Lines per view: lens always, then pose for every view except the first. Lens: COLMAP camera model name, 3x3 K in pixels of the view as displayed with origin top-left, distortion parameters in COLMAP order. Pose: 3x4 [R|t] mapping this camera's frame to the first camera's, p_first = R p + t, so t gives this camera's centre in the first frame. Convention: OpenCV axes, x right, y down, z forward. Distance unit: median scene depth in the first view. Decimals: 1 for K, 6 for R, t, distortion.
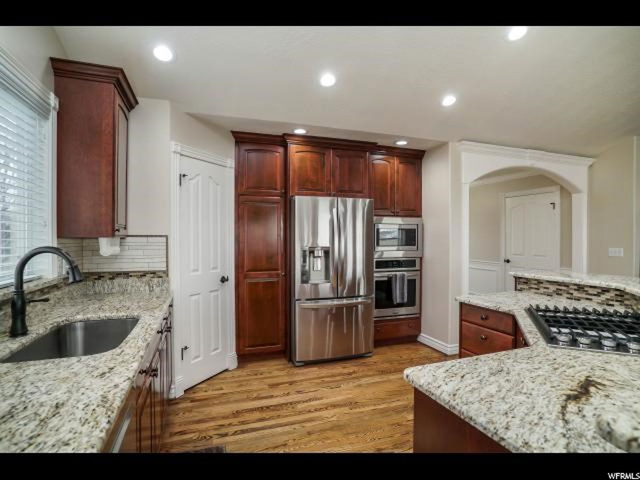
lens RADIAL K [[337.0, 0, 321.8], [0, 337.0, 244.3], [0, 0, 1]] dist [-0.055321, 0.023718]
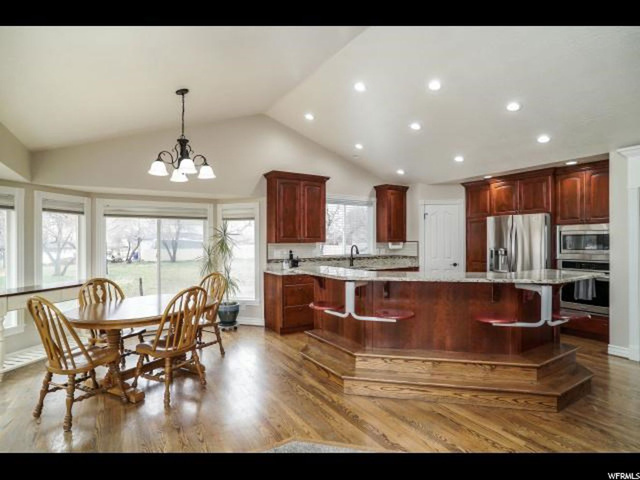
lens RADIAL K [[337.0, 0, 319.8], [0, 337.0, 241.4], [0, 0, 1]] dist [-0.055321, 0.023718]
pose [[0.218626, 0.002040, -0.975807, 1.237663], [-0.013457, 0.999909, -0.000925, -0.010425], [0.975716, 0.013334, 0.218634, -0.130465]]
